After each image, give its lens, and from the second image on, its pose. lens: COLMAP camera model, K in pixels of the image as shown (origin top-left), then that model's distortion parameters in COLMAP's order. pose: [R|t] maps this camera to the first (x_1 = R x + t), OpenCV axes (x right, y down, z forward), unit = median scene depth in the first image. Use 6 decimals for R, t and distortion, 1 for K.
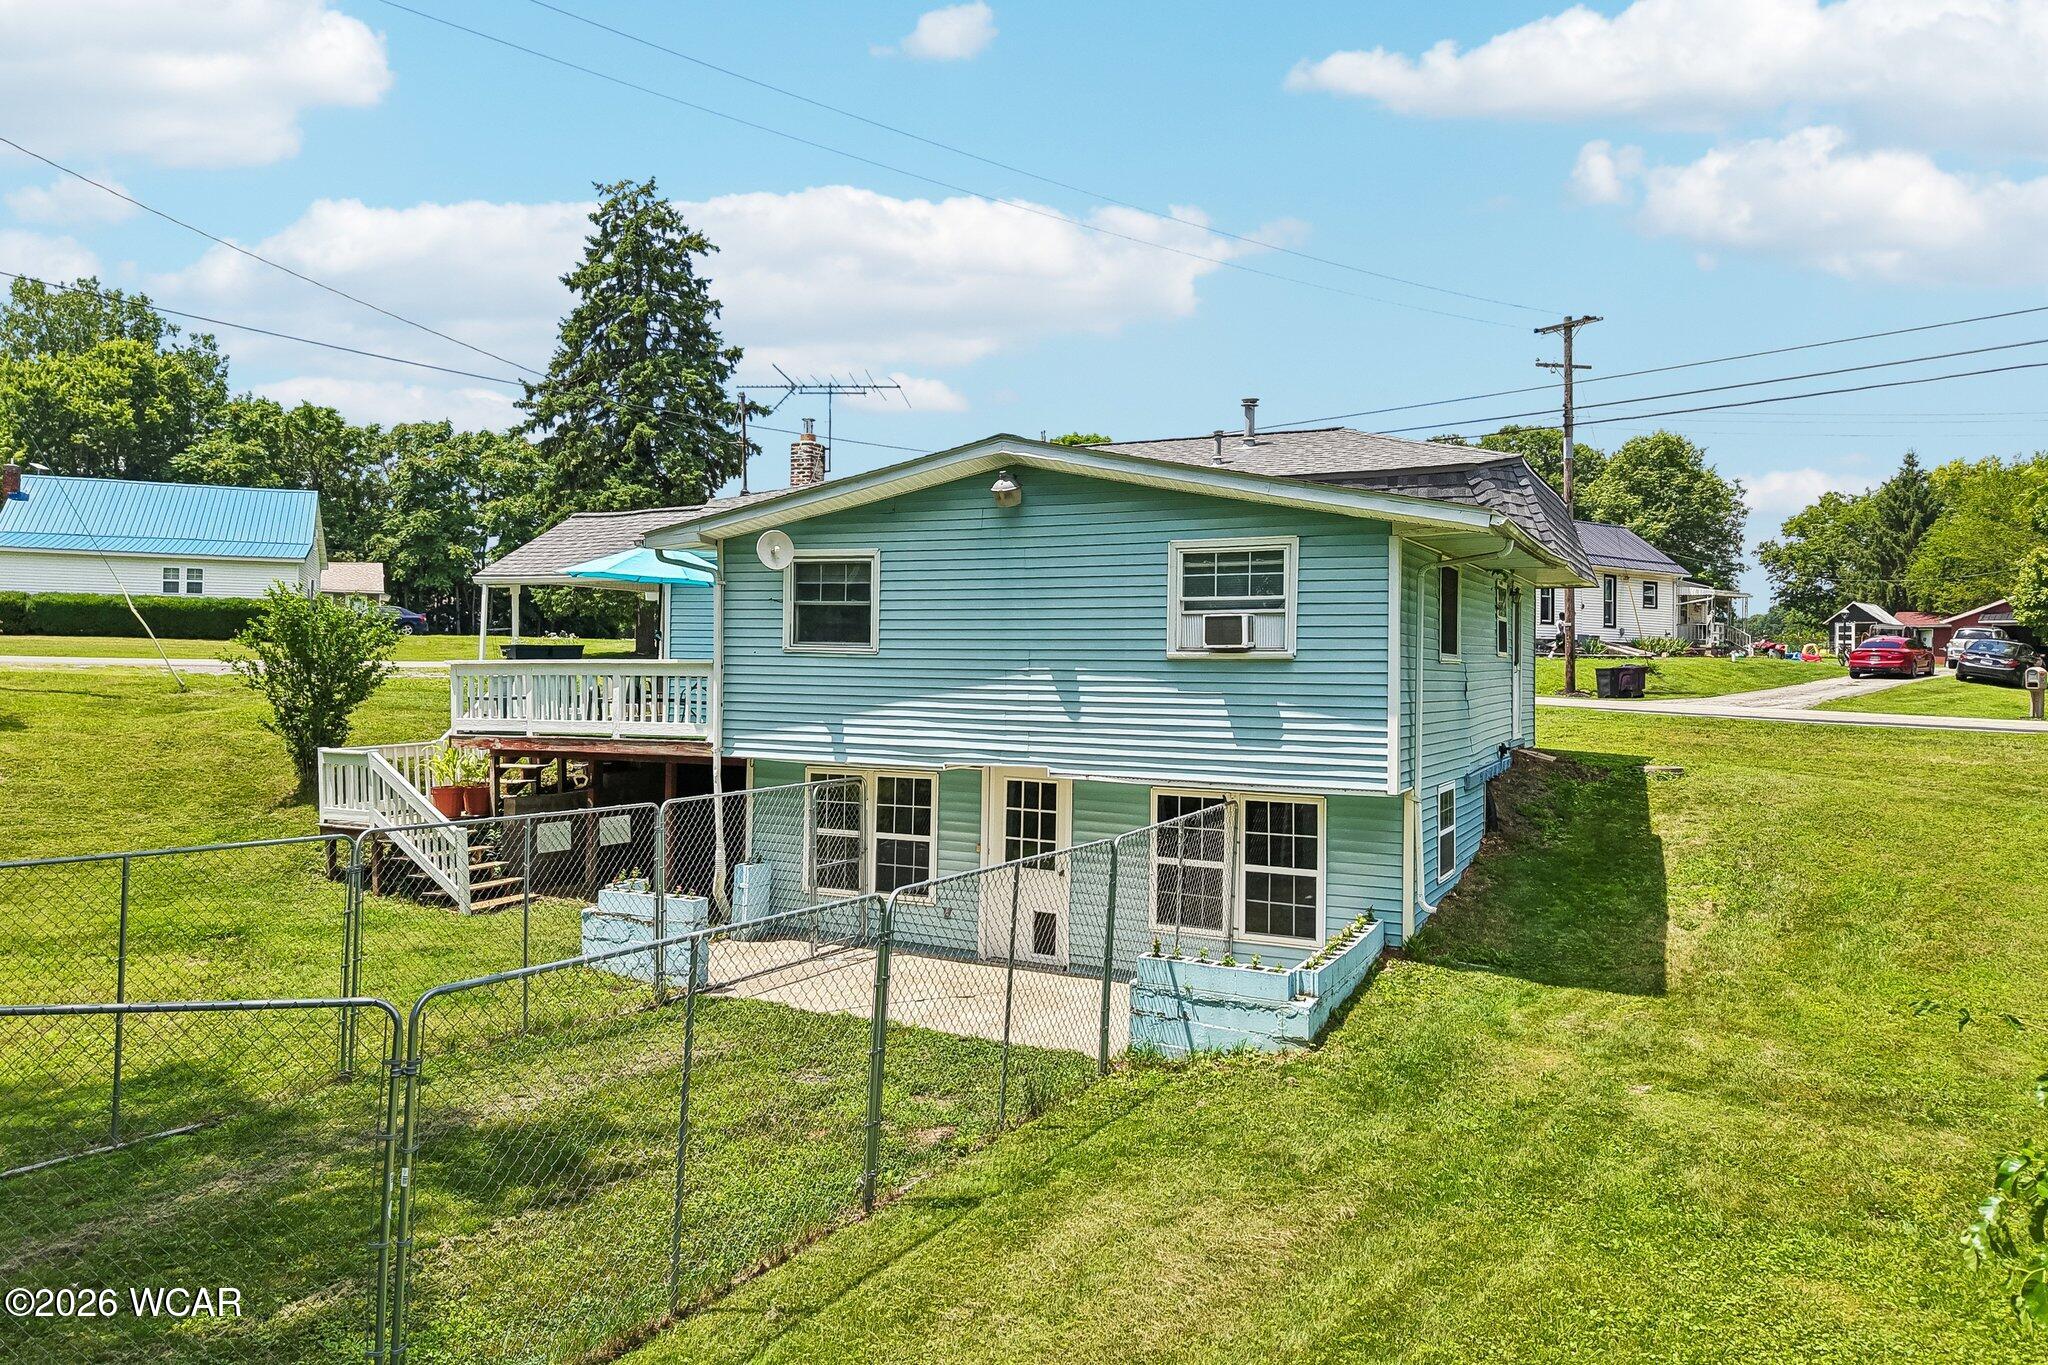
lens RADIAL K [[1377.0, 0, 1056.8], [0, 1377.0, 680.7], [0, 0, 1]] dist [0.066812, -0.001476]
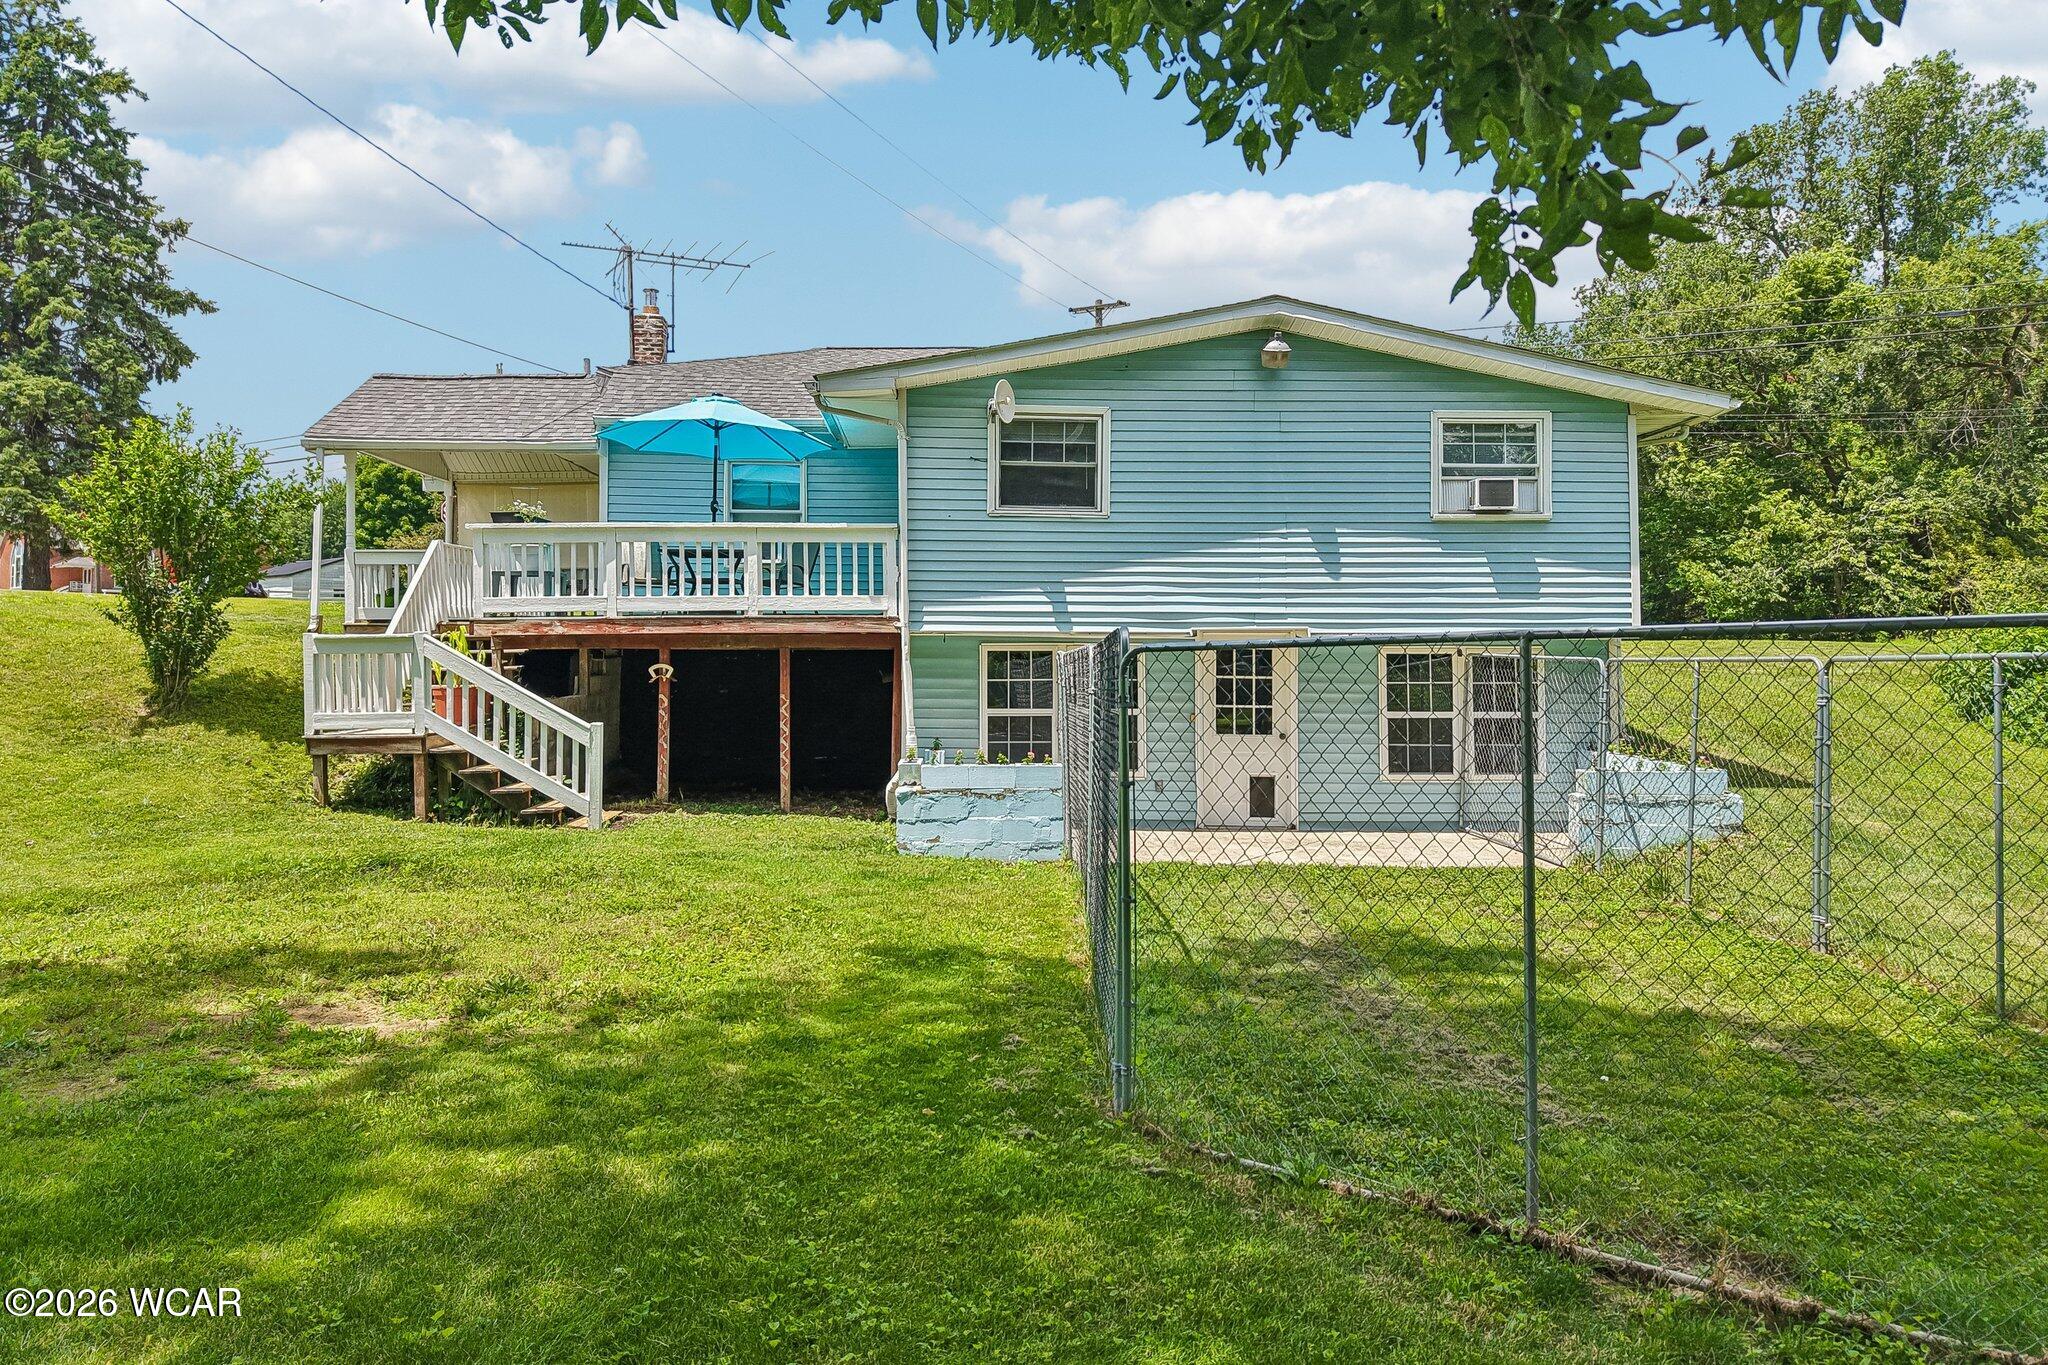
lens RADIAL K [[1390.7, 0, 1018.1], [0, 1390.7, 675.8], [0, 0, 1]] dist [0.003212, -0.002425]
pose [[0.878308, -0.019297, 0.477706, -0.651100], [0.015222, 0.999807, 0.012400, 0.077932], [-0.477853, -0.003620, 0.878432, 0.183528]]
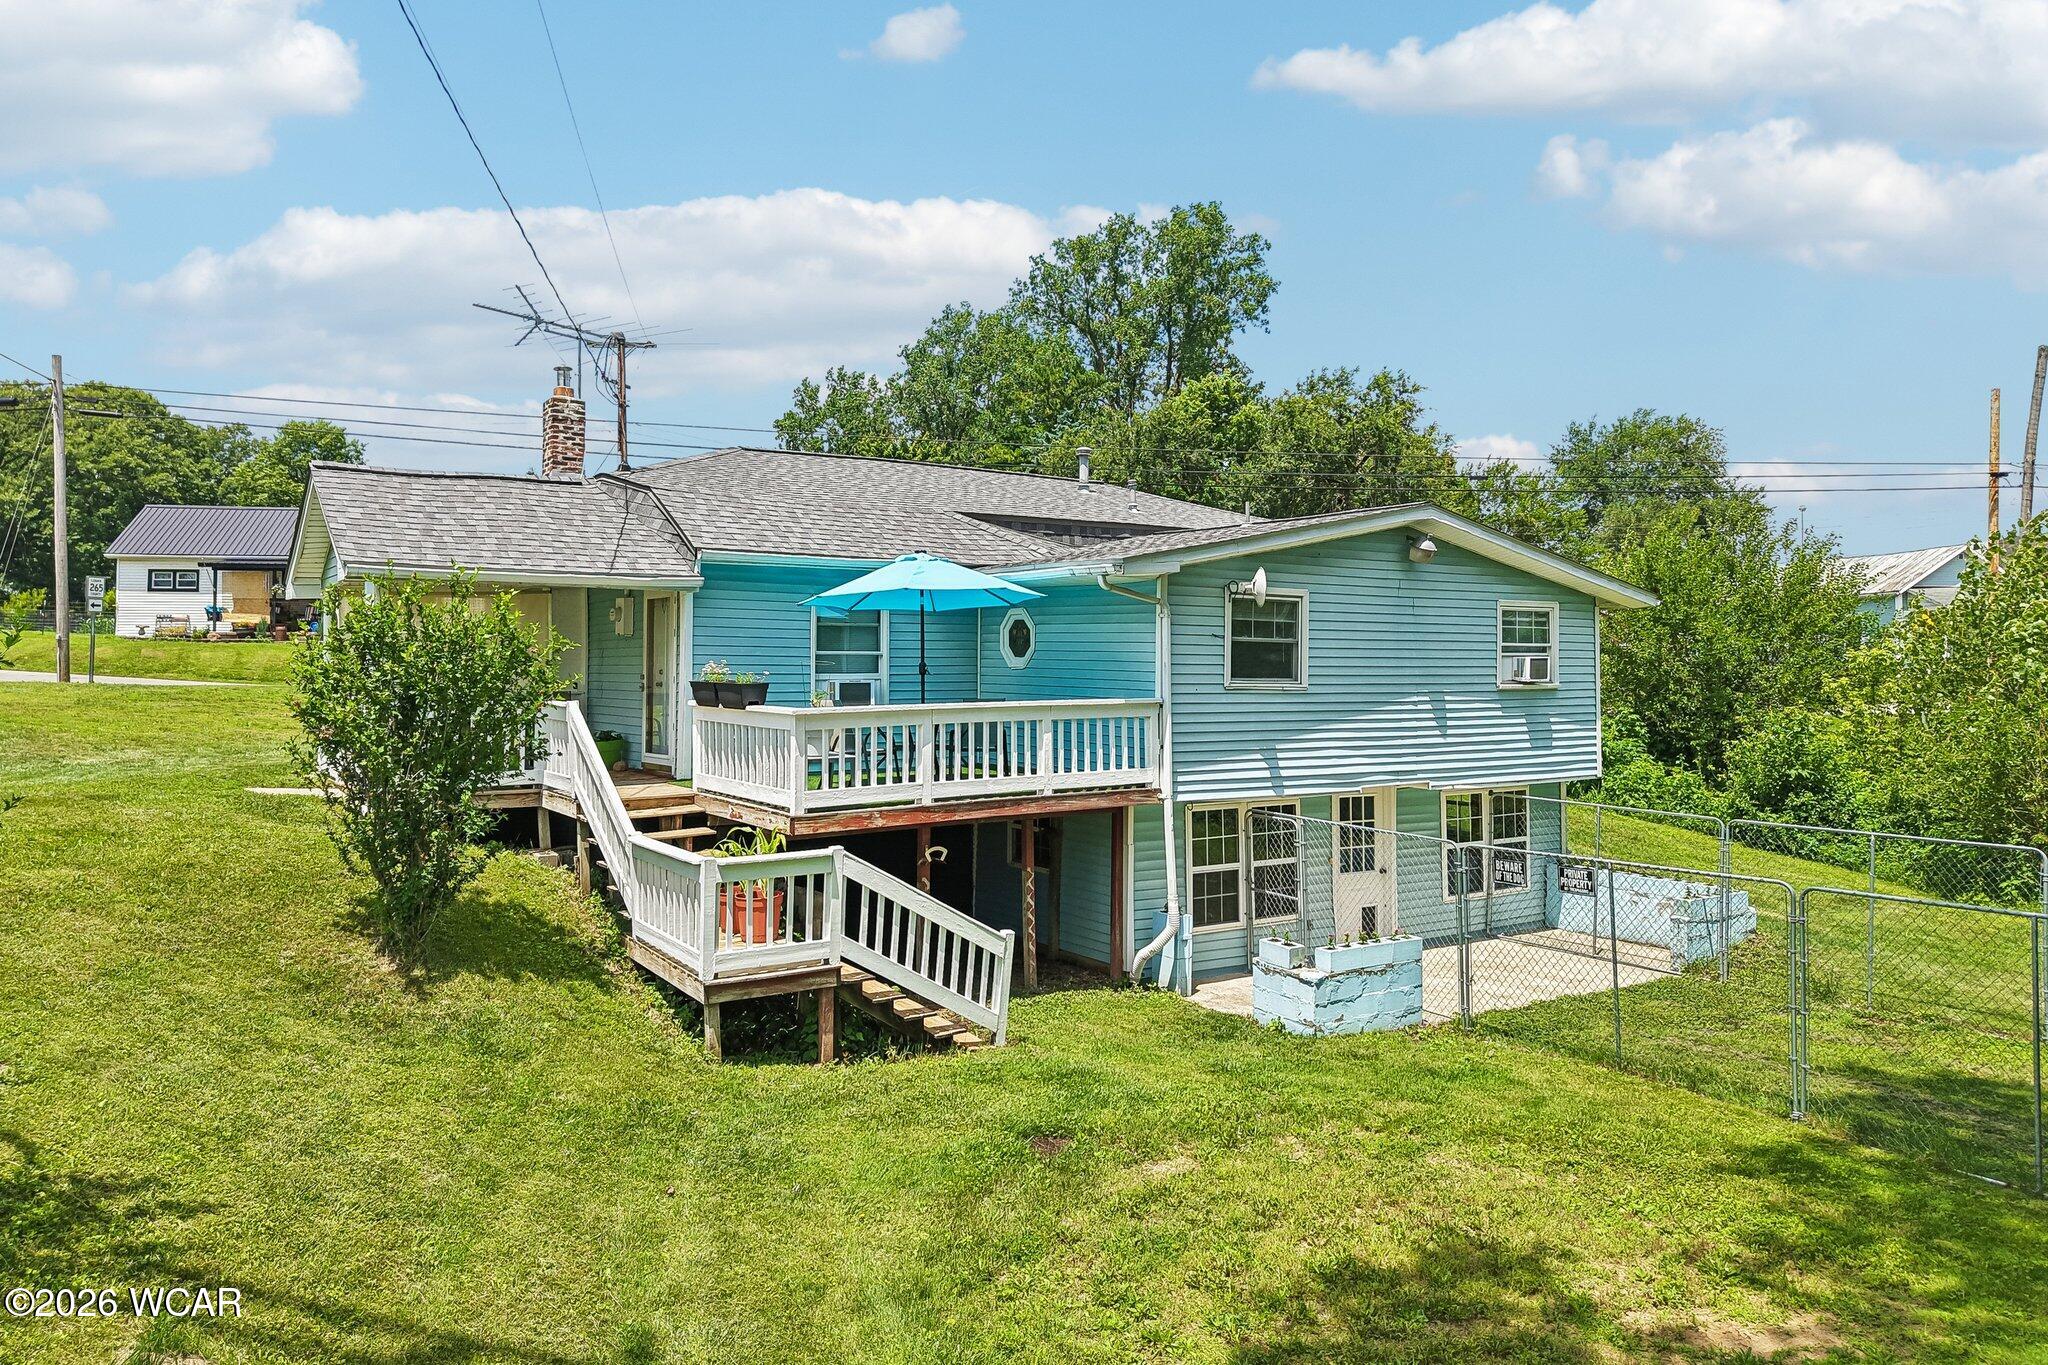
lens RADIAL K [[1364.5, 0, 1027.3], [0, 1364.5, 668.6], [0, 0, 1]] dist [0.006217, -0.003624]
pose [[0.510202, -0.012705, 0.859961, -1.145133], [0.008097, 0.999918, 0.009969, -0.047741], [-0.860016, 0.001877, 0.510263, 0.653579]]
